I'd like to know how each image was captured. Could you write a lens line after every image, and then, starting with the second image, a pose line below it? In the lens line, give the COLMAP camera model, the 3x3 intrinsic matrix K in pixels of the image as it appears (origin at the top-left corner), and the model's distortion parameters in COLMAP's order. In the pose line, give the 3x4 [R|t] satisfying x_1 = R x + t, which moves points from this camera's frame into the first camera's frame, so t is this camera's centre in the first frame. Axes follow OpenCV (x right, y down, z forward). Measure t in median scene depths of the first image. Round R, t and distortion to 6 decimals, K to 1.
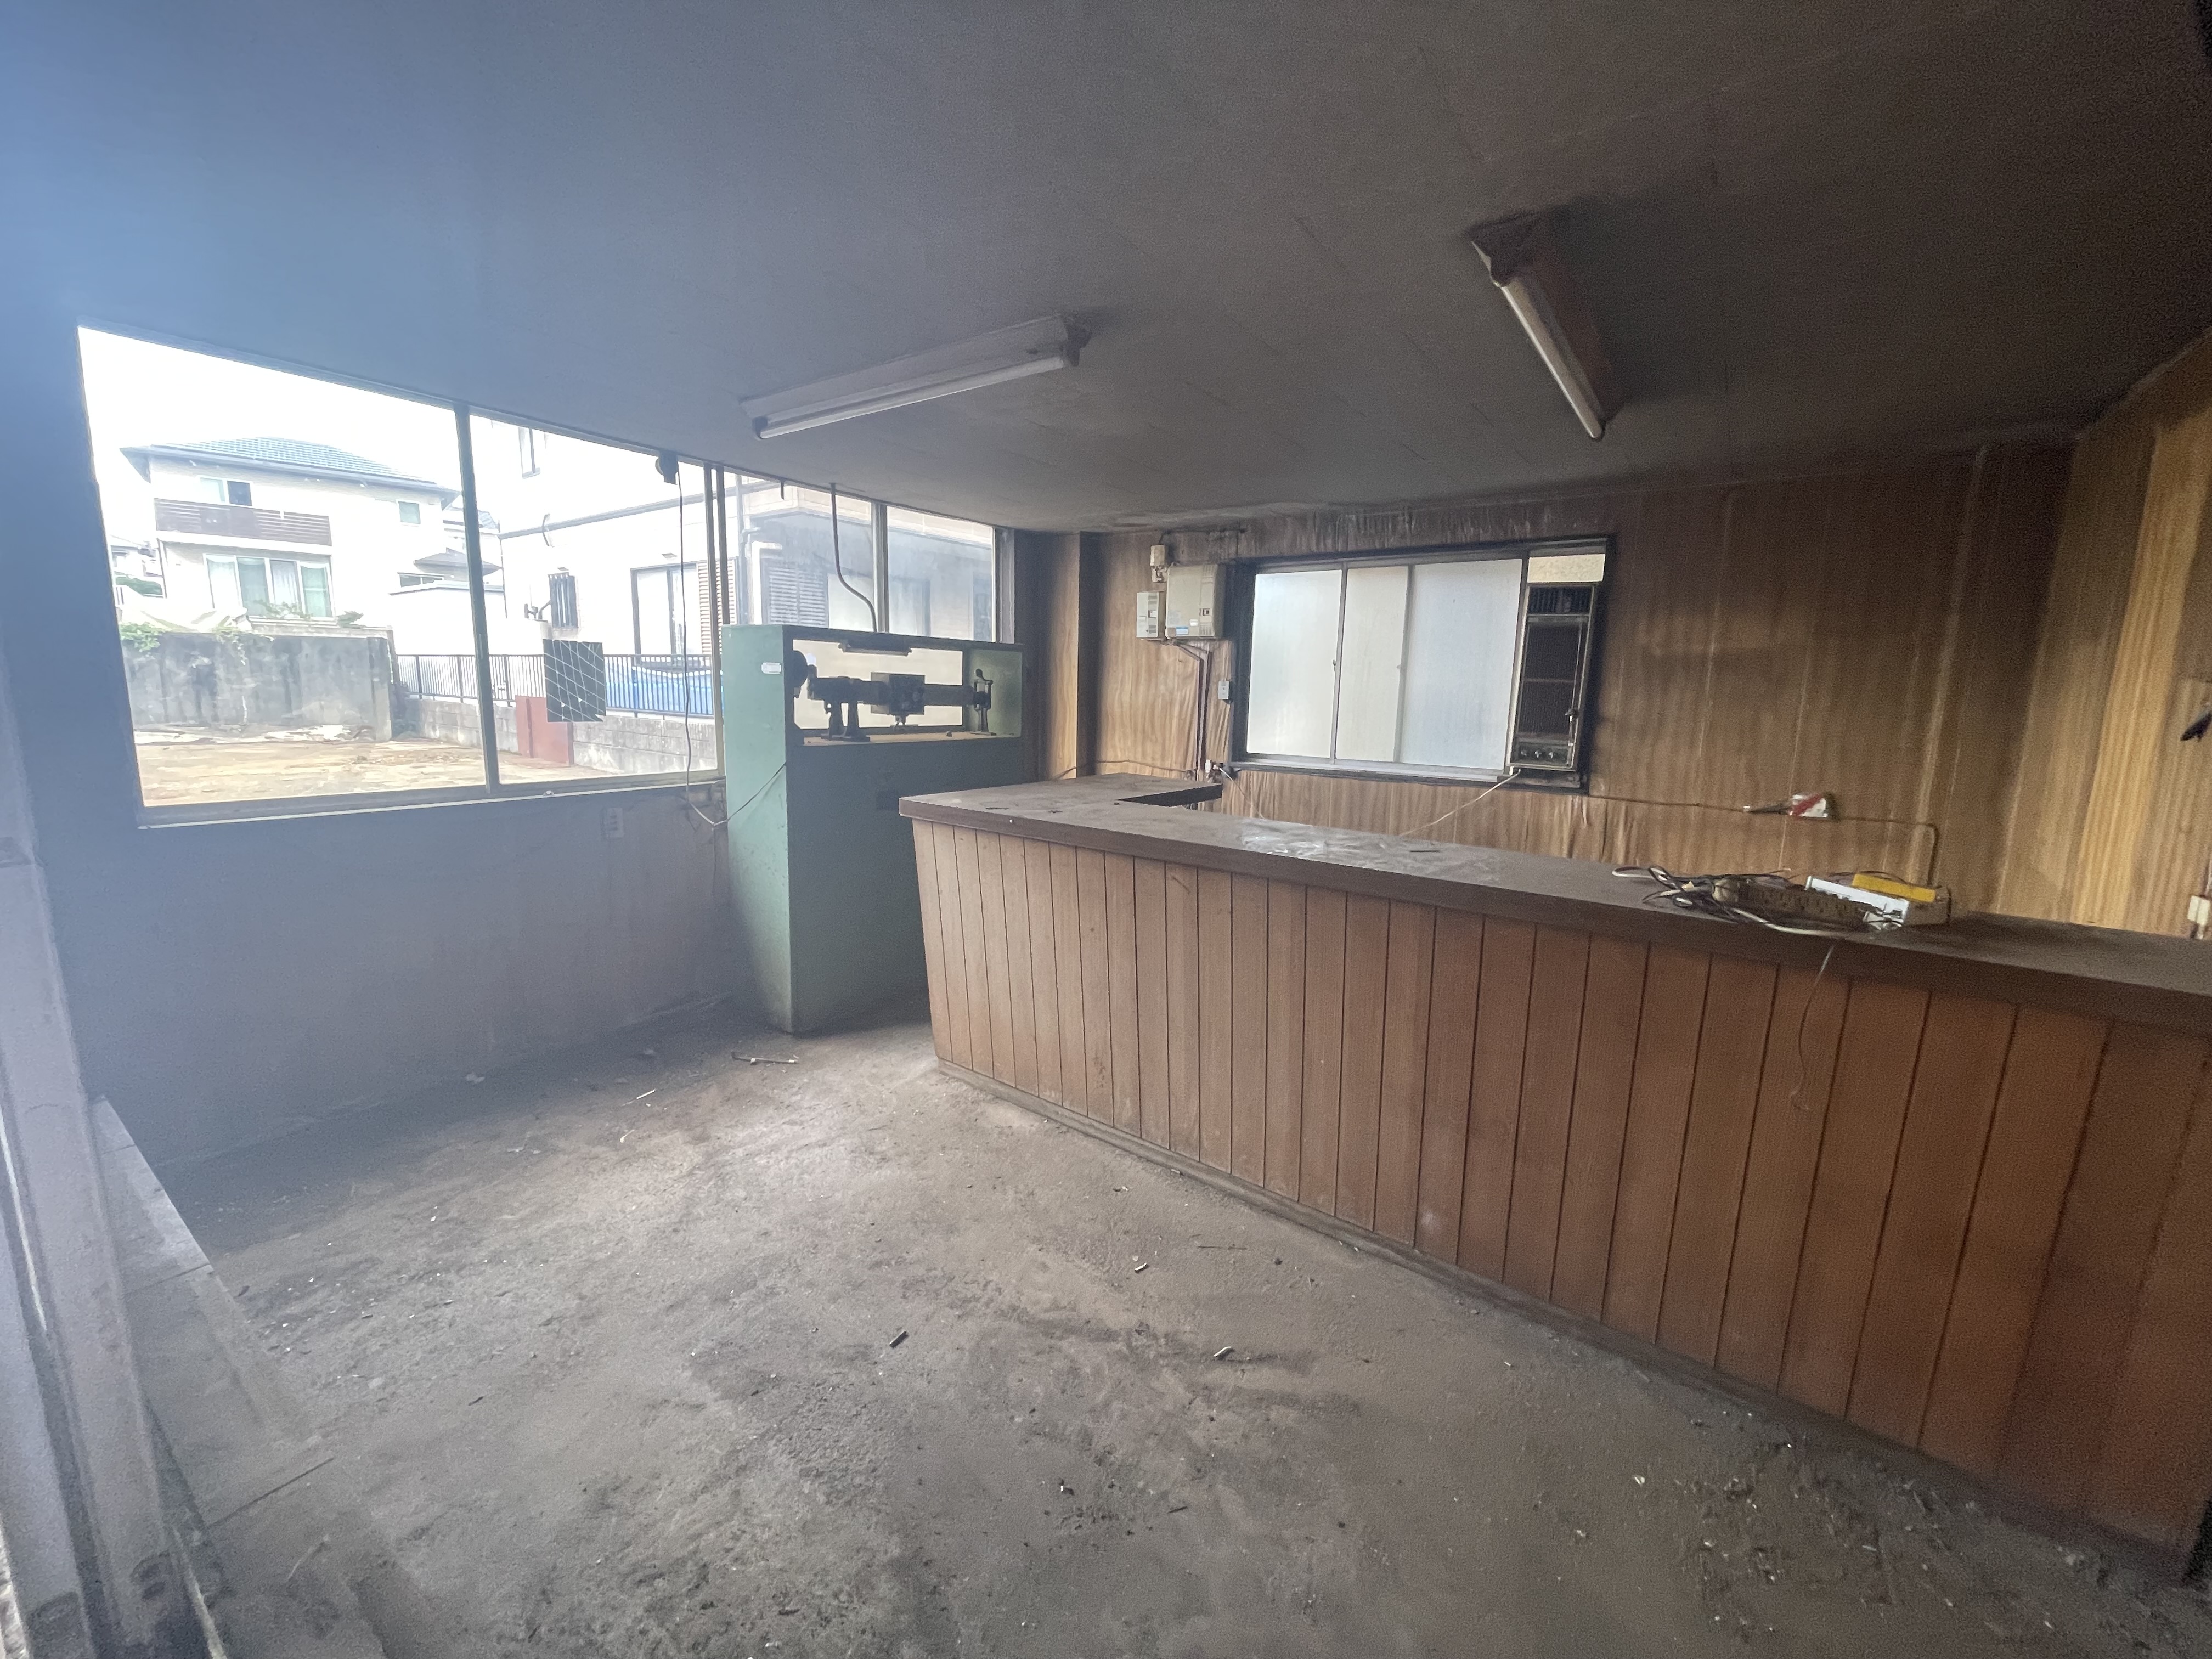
lens RADIAL K [[891.1, 0, 1104.3], [0, 891.1, 824.6], [0, 0, 1]] dist [0.000291, 0.000036]
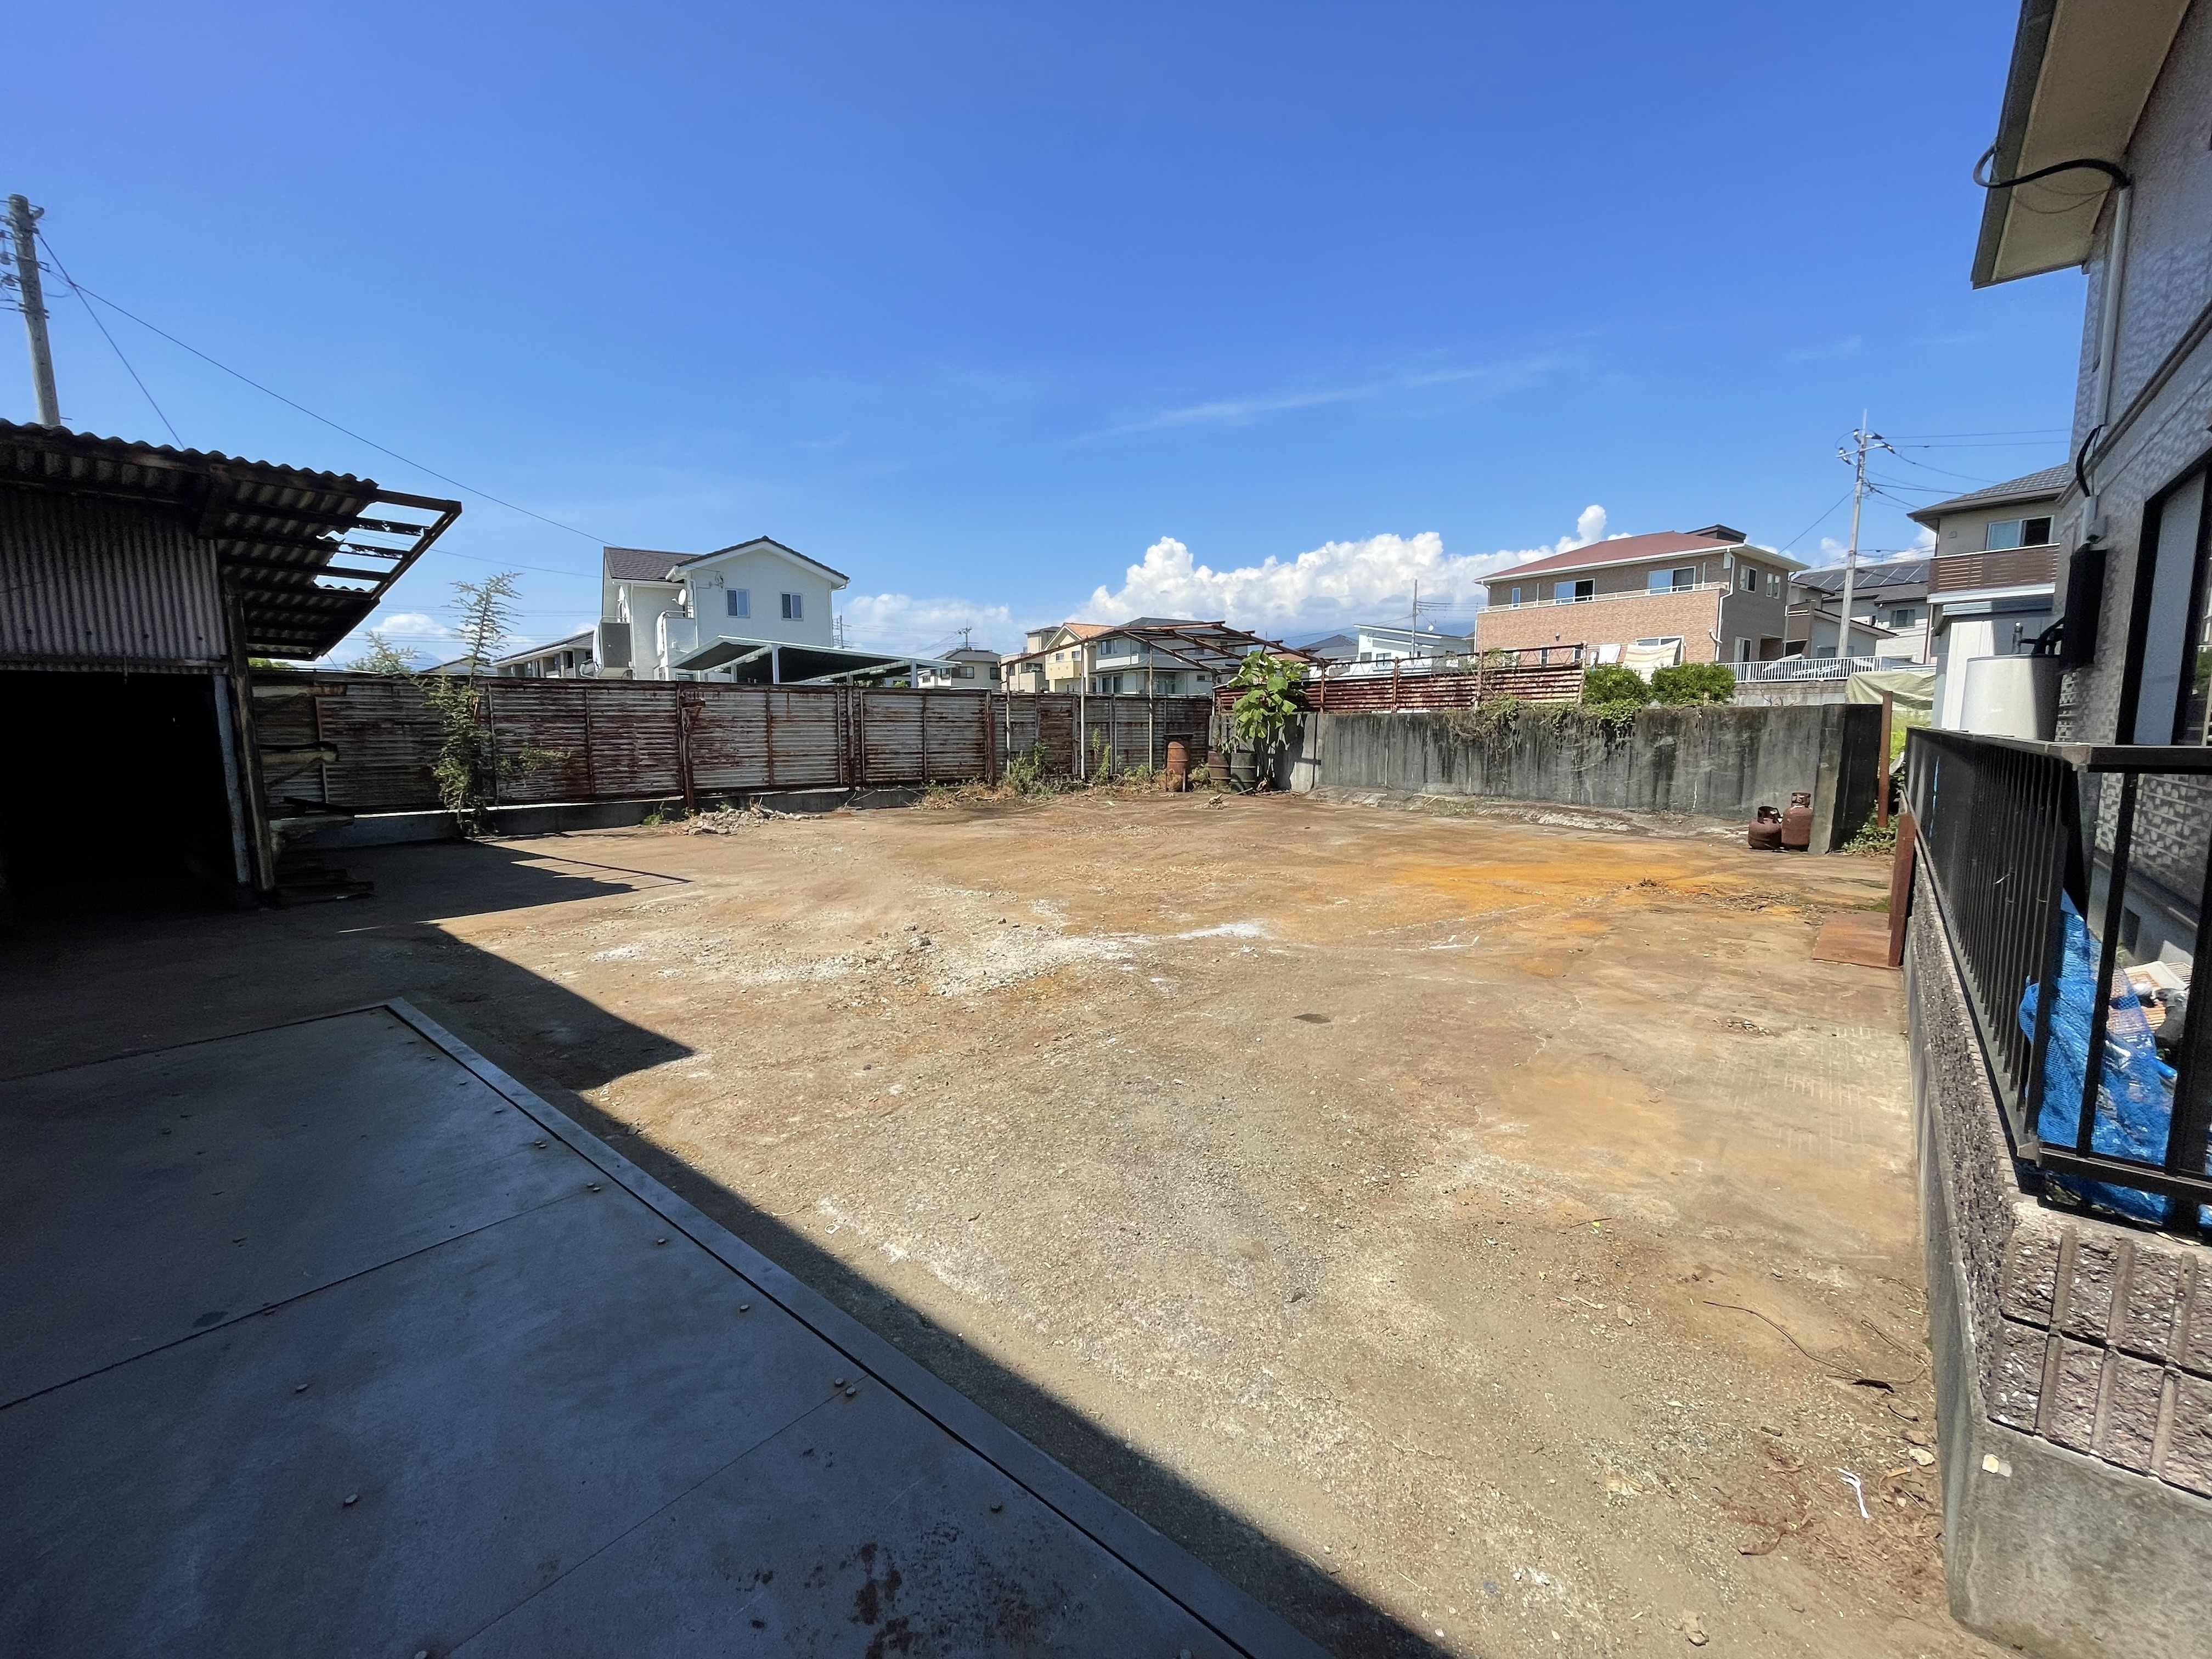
lens RADIAL K [[891.1, 0, 1105.1], [0, 891.1, 833.3], [0, 0, 1]] dist [0.000291, 0.000036]
pose [[-0.081111, 0.093269, -0.992332, -0.083180], [-0.156598, 0.982054, 0.105103, -0.096348], [0.984326, 0.163923, -0.065050, 0.509862]]
